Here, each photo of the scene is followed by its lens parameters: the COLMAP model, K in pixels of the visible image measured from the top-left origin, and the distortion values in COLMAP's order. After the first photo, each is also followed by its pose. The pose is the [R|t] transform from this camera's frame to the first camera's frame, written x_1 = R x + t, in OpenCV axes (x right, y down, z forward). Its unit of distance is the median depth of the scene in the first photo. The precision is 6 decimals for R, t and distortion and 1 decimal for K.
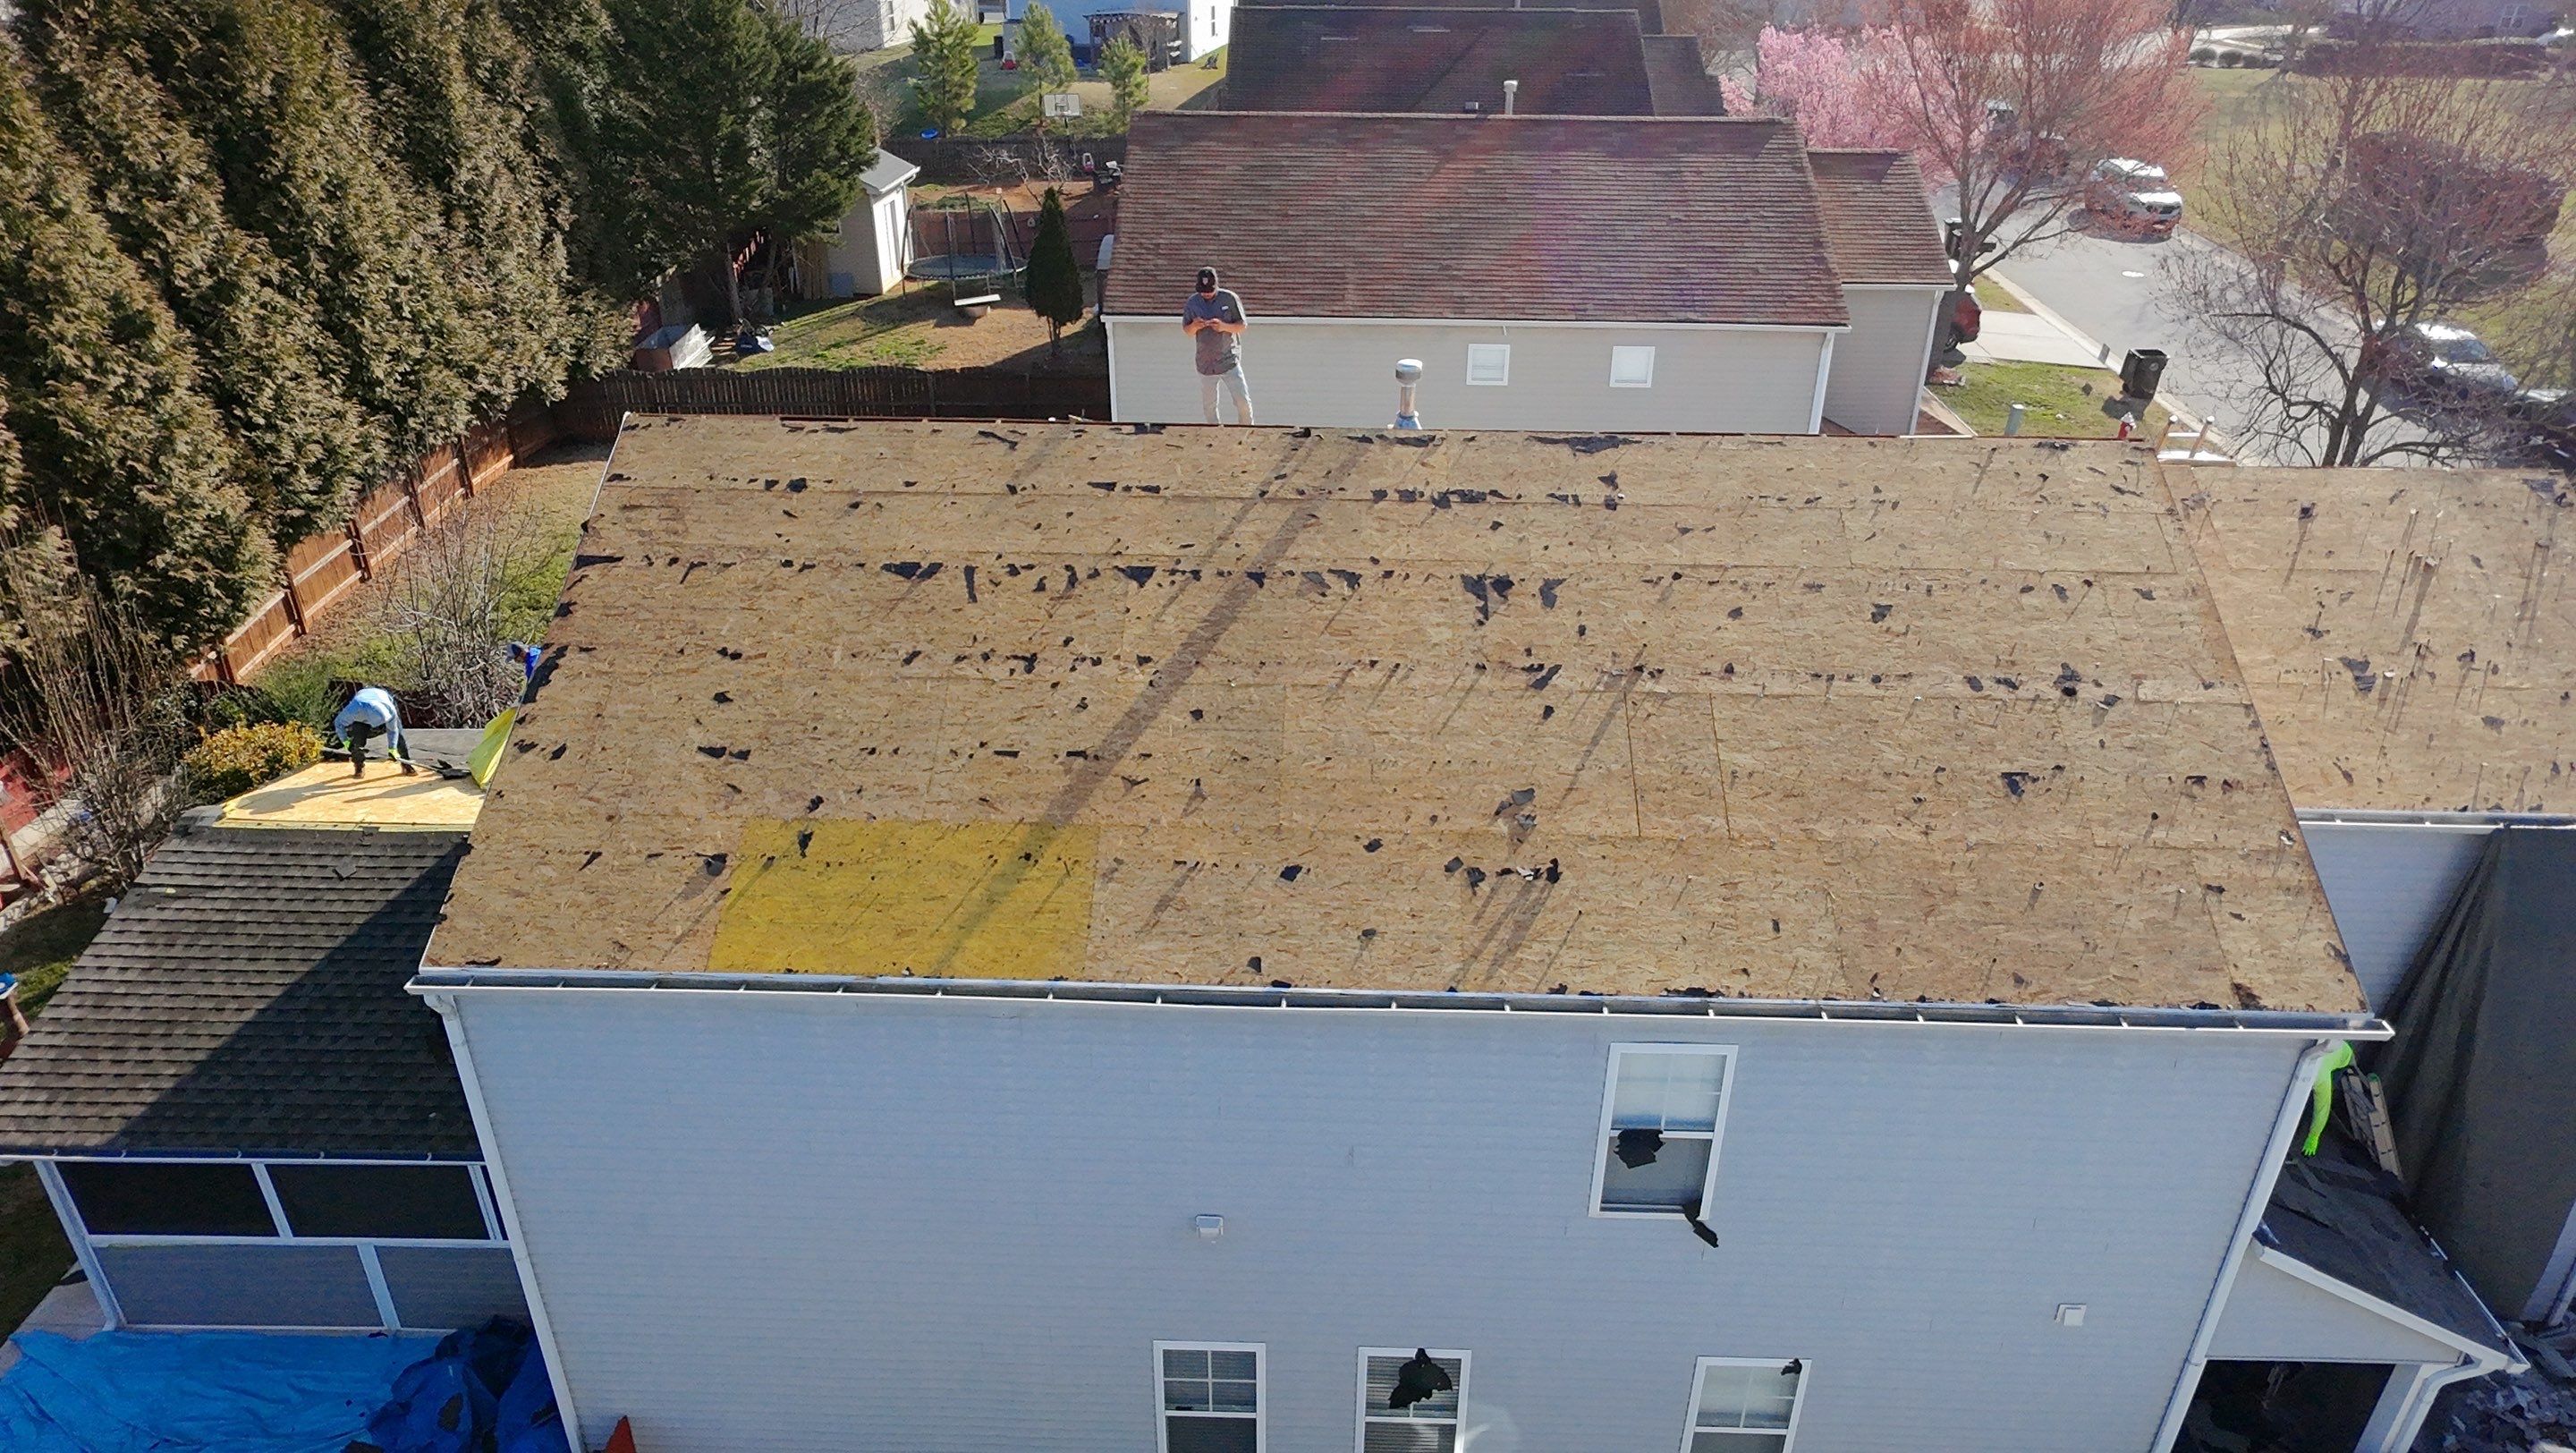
lens RADIAL K [[1626.9, 0, 1288.2], [0, 1626.9, 723.7], [0, 0, 1]] dist [0.000669, 0.001124]
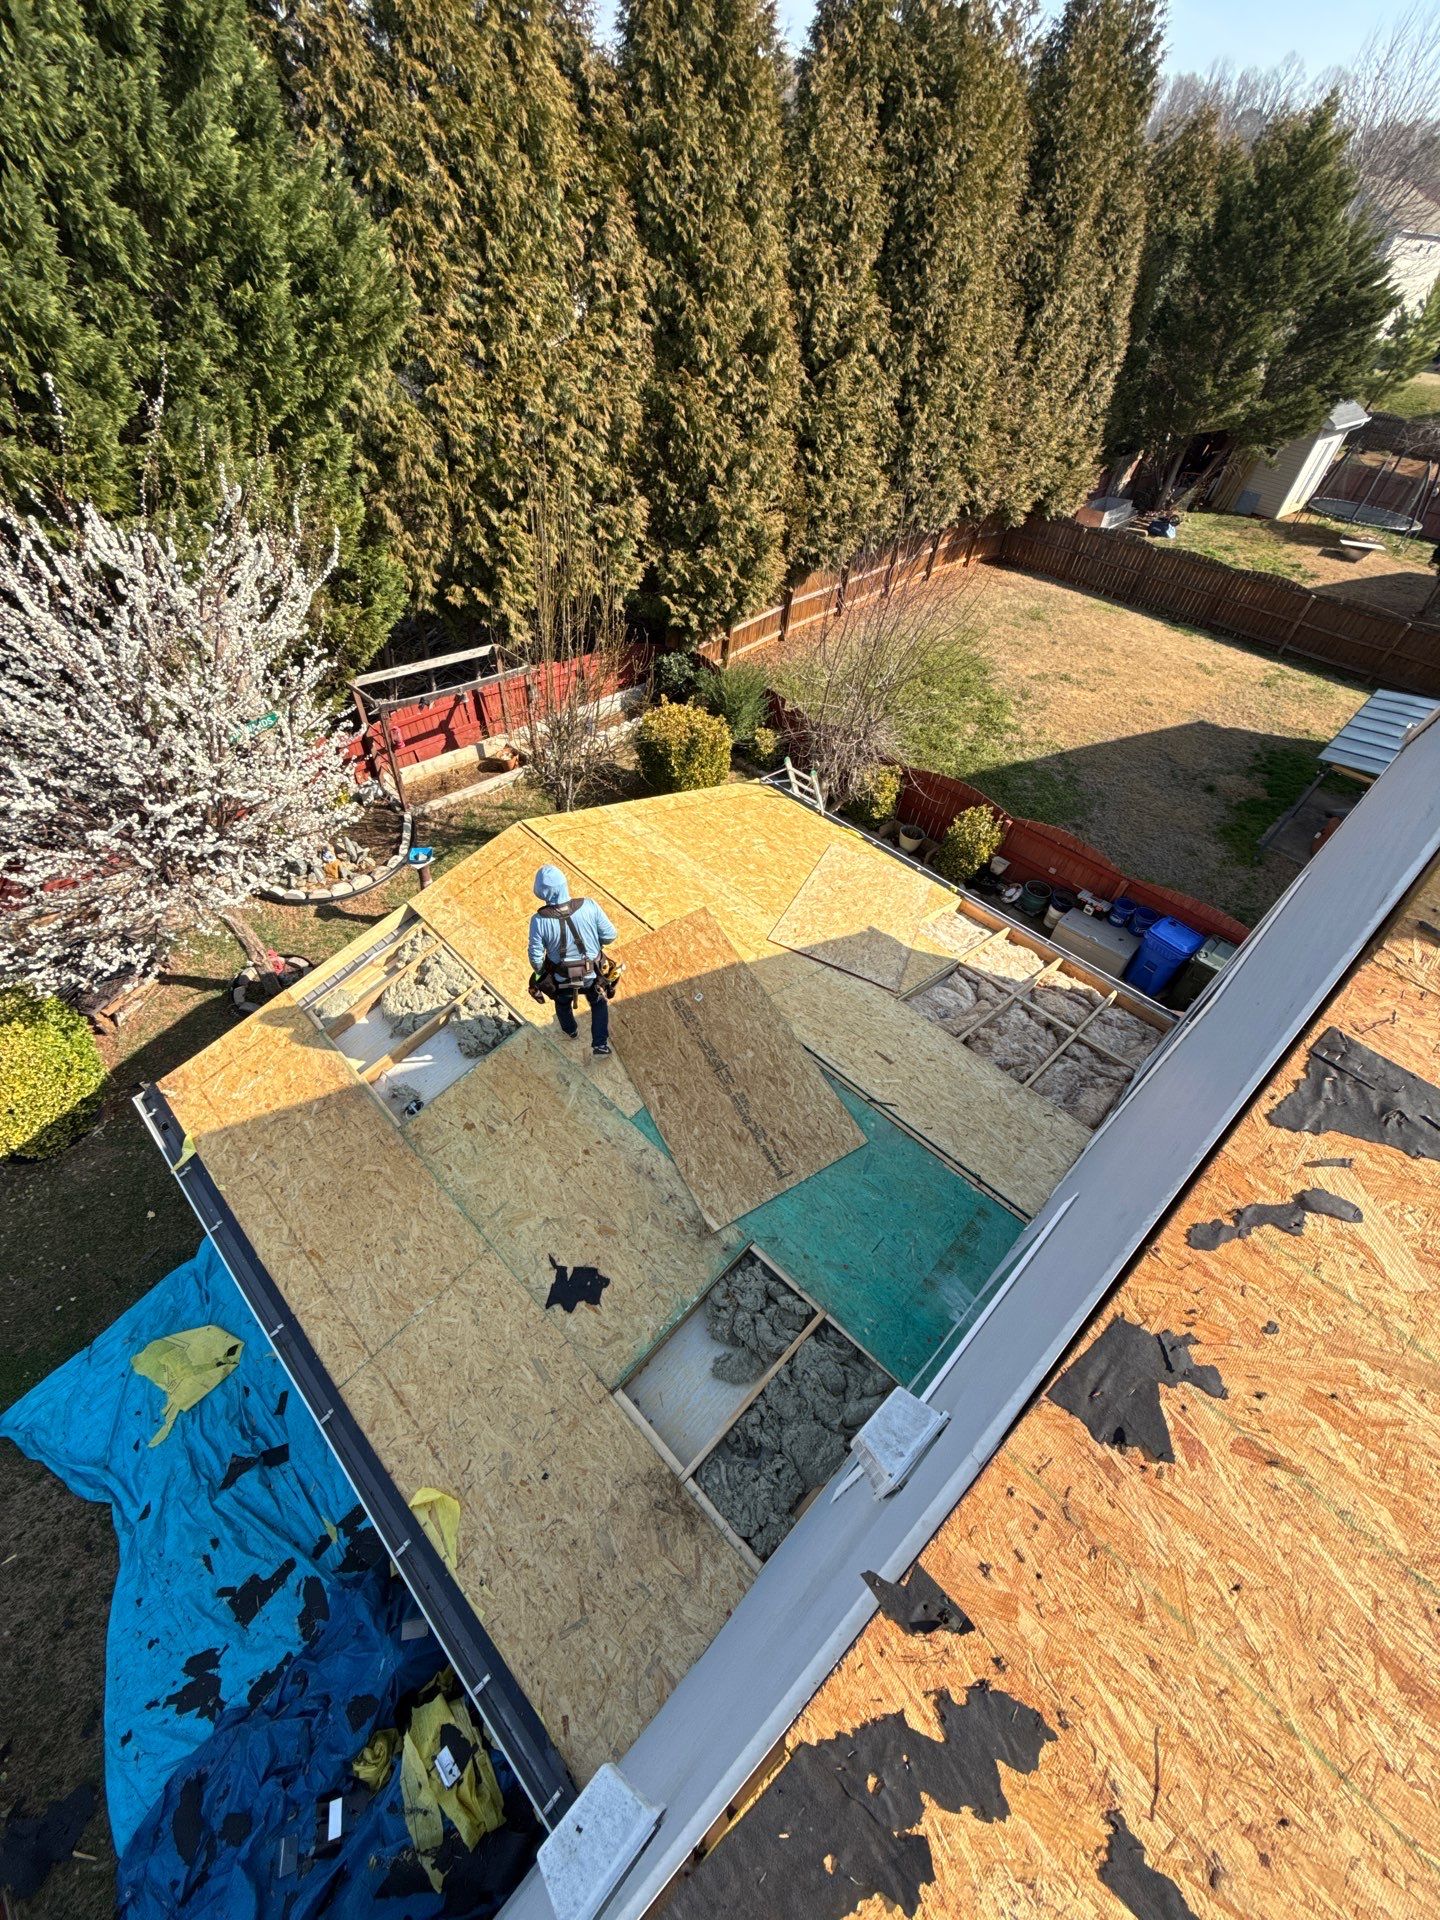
lens RADIAL K [[769.8, 0, 715.4], [0, 769.8, 973.9], [0, 0, 1]] dist [0.002984, -0.000005]
pose [[0.719131, 0.537098, -0.440883, -0.194014], [-0.388656, 0.836847, 0.385531, -0.049932], [0.576019, -0.105895, 0.810548, 0.394573]]
